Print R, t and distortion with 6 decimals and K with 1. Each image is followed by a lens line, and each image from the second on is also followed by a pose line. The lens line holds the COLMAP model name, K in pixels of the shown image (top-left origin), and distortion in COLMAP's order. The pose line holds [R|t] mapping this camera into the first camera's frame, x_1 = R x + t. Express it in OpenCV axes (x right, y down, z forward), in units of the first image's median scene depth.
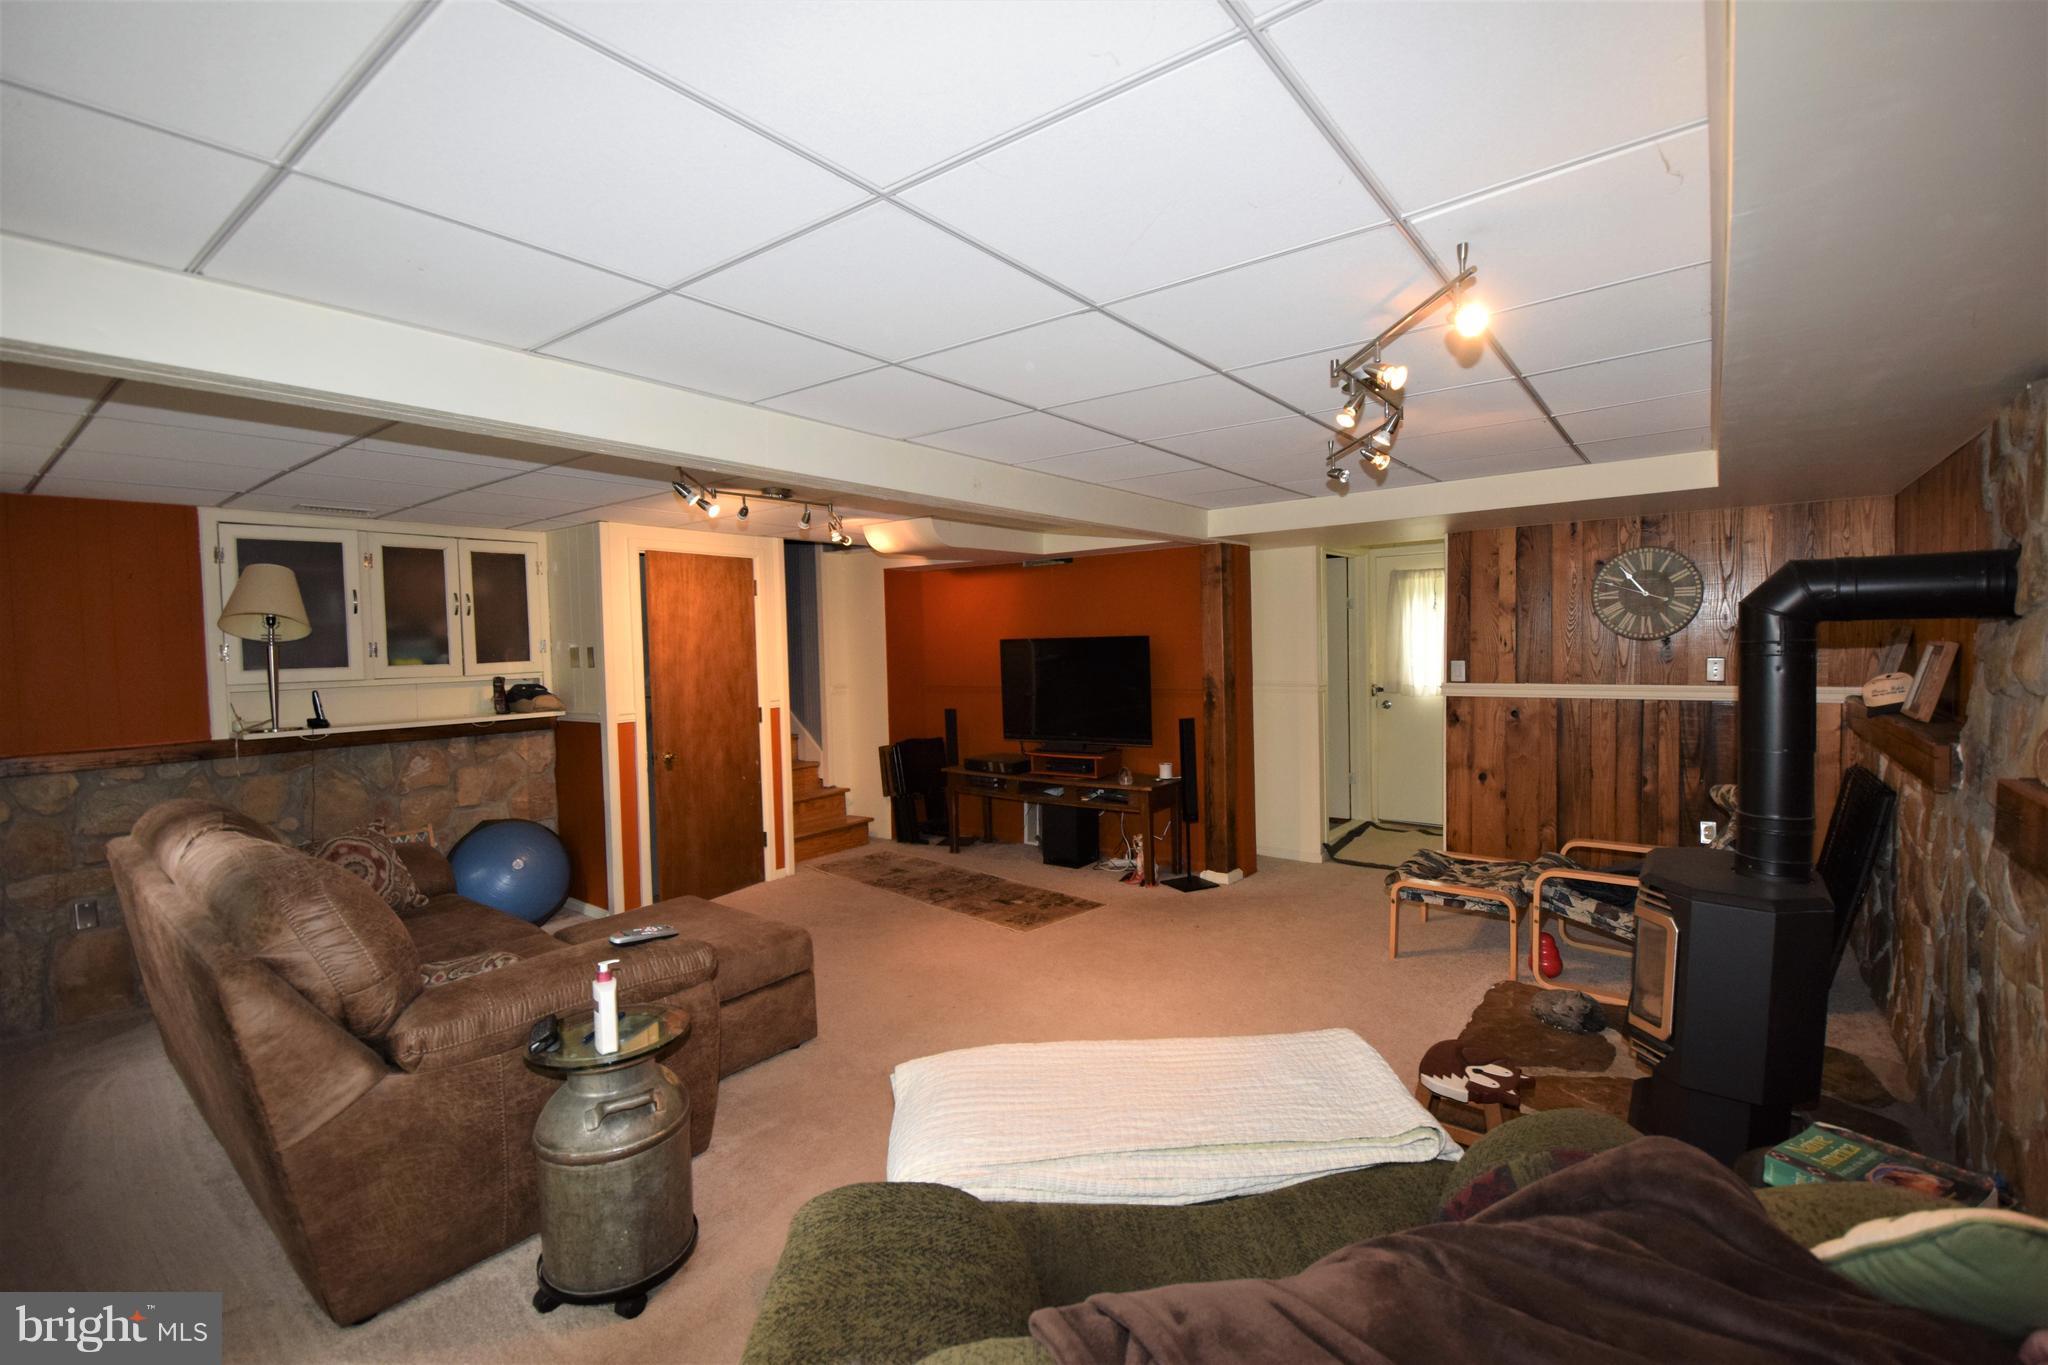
lens RADIAL K [[896.8, 0, 1031.2], [0, 896.8, 684.4], [0, 0, 1]] dist [-0.001868, -0.000418]
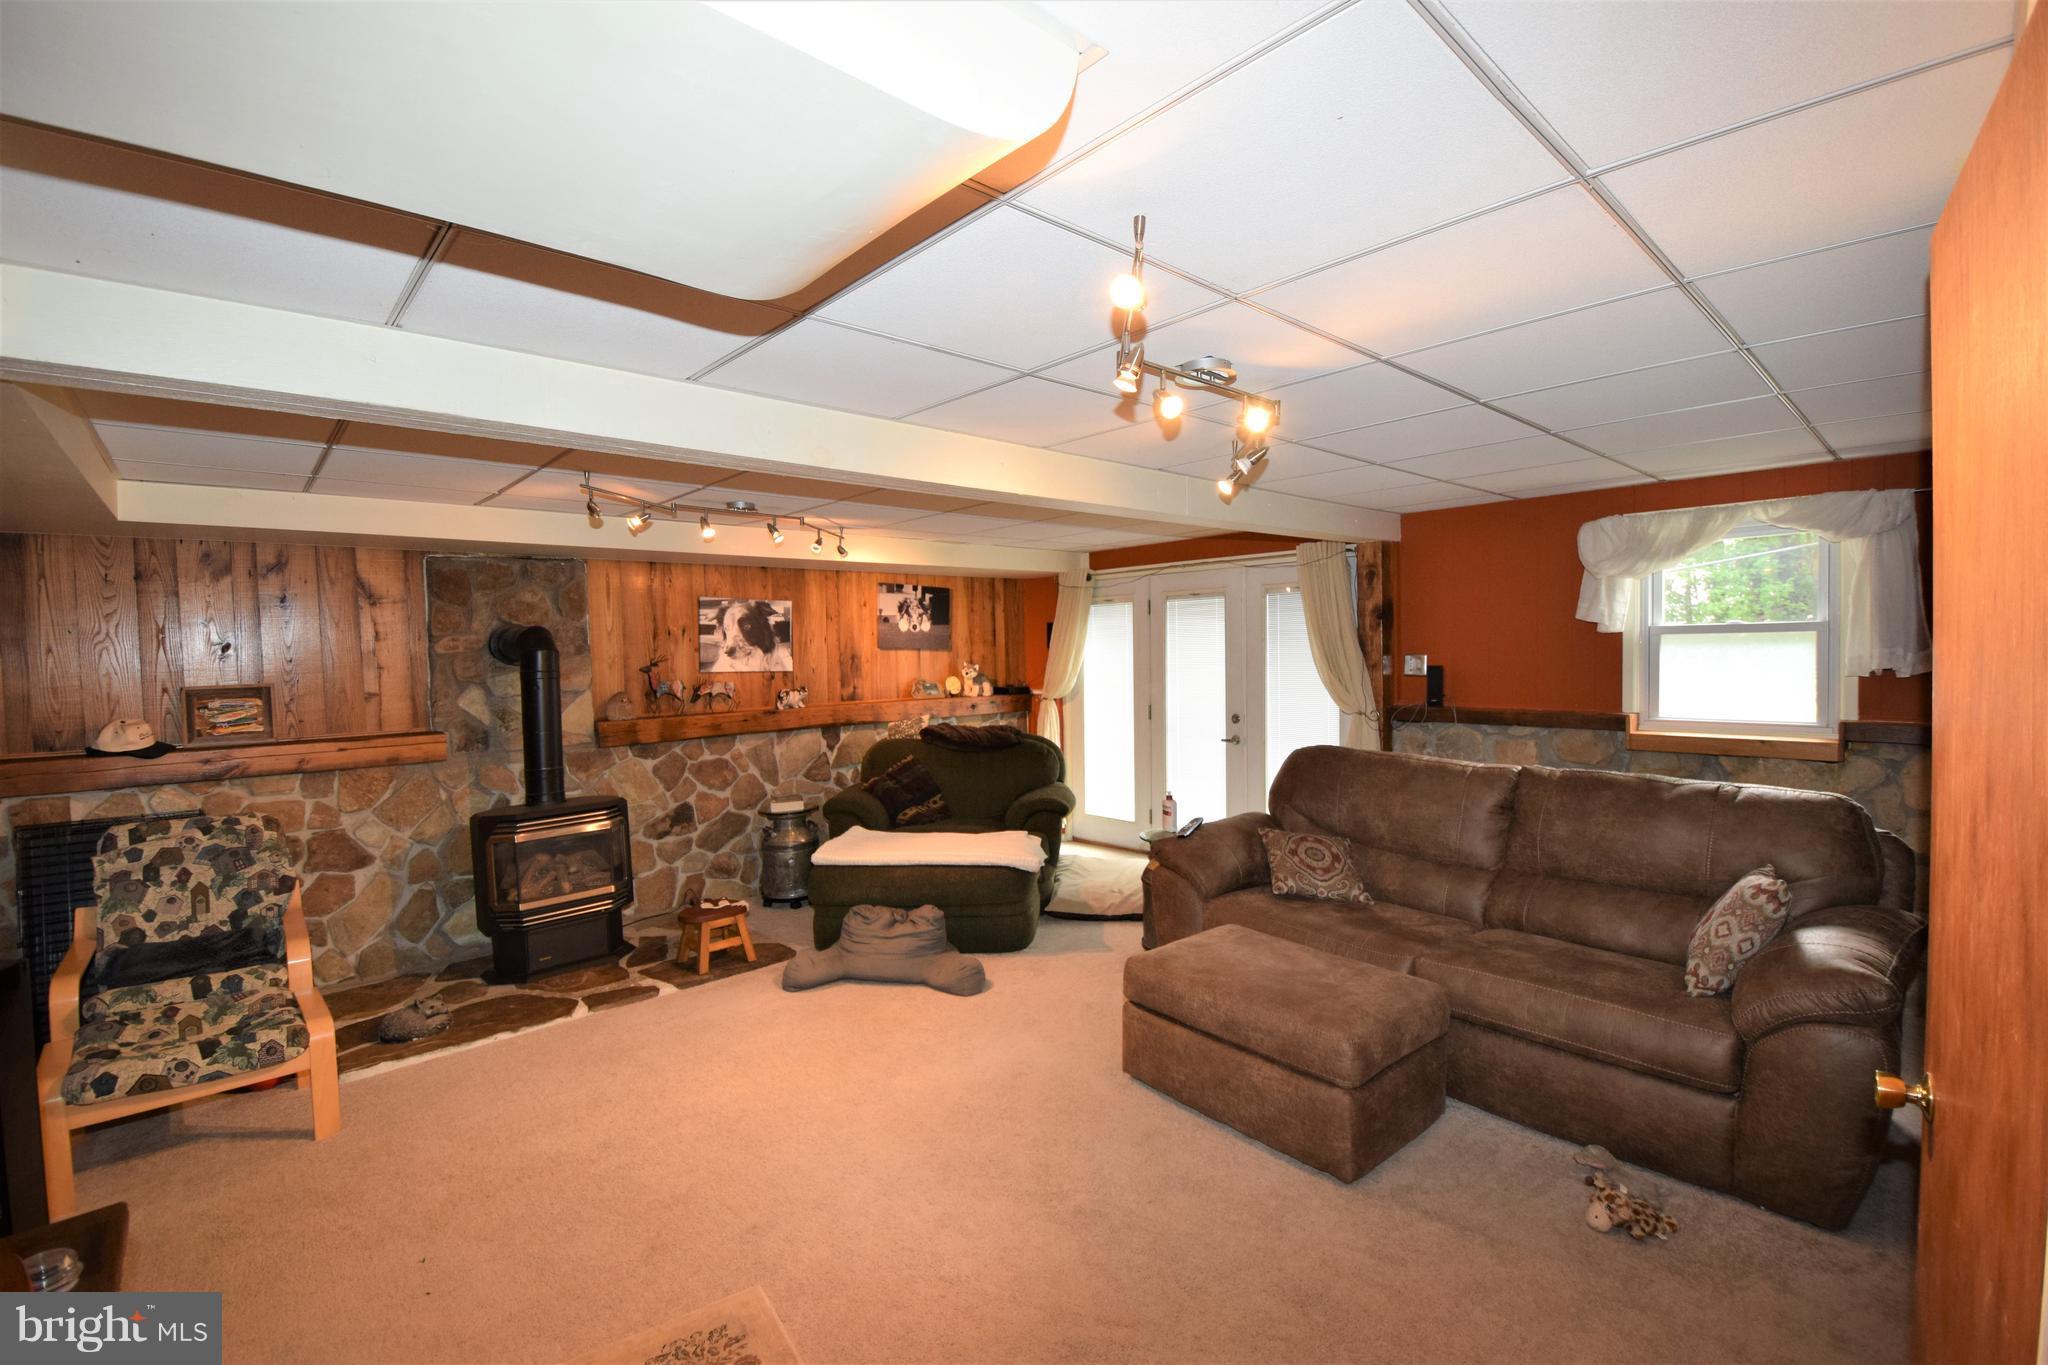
lens RADIAL K [[896.8, 0, 1031.2], [0, 896.8, 684.4], [0, 0, 1]] dist [-0.001868, -0.000418]
pose [[-0.983535, 0.037116, 0.176865, -0.252391], [0.052833, 0.994980, 0.084997, -0.070633], [-0.172822, 0.092942, -0.980558, 1.459807]]
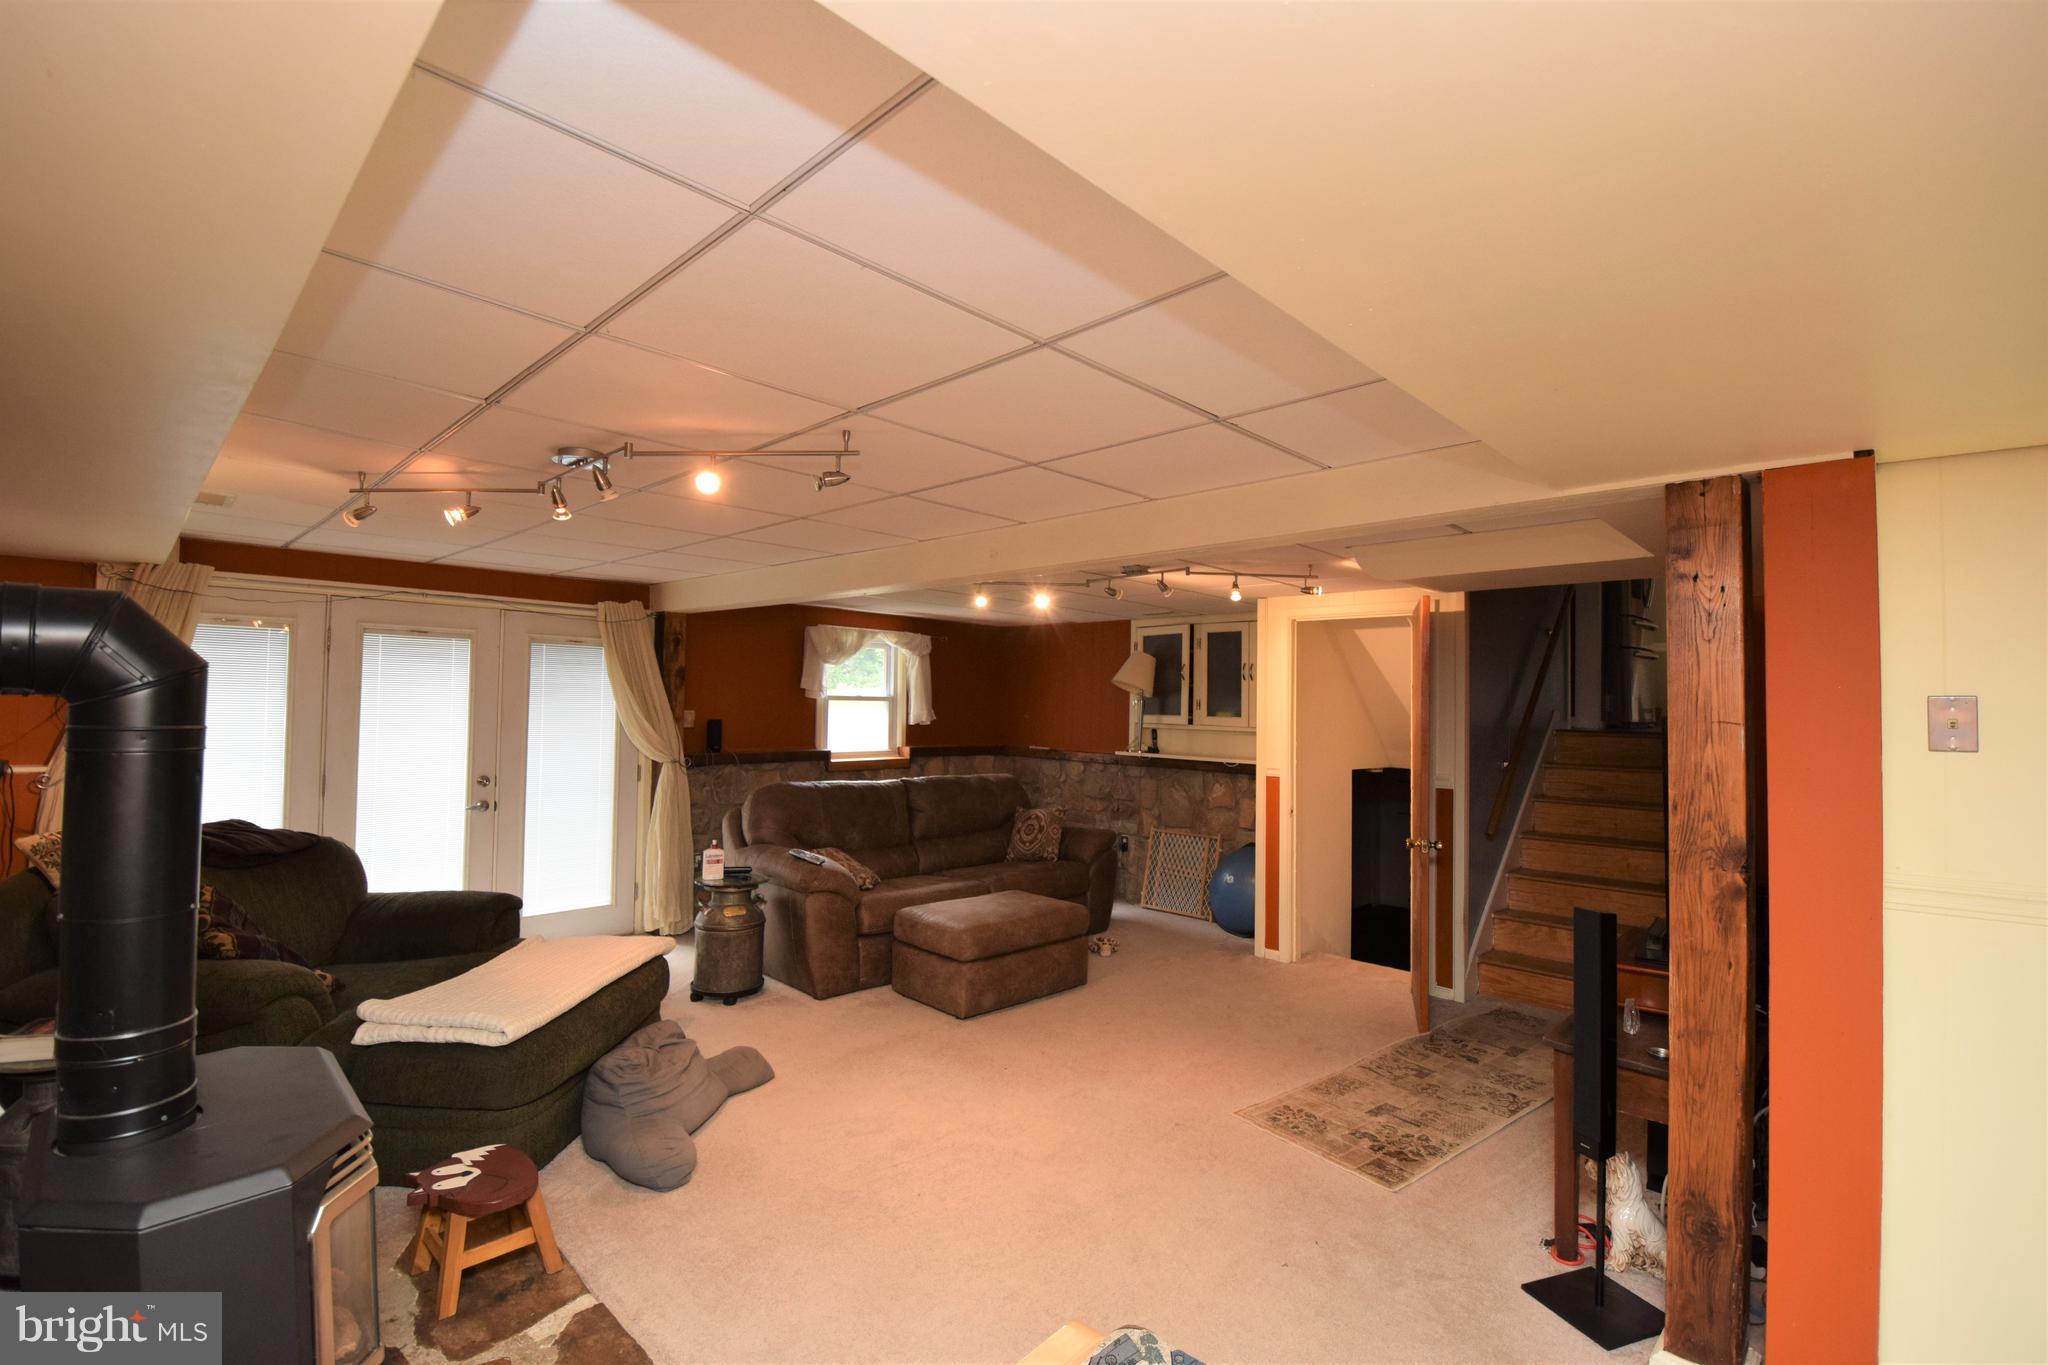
lens RADIAL K [[896.8, 0, 1031.2], [0, 896.8, 684.4], [0, 0, 1]] dist [-0.001868, -0.000418]
pose [[-0.121922, 0.002336, -0.992537, 0.762384], [-0.062304, 0.998007, 0.010003, -0.071258], [0.990582, 0.063059, -0.121534, 0.937201]]
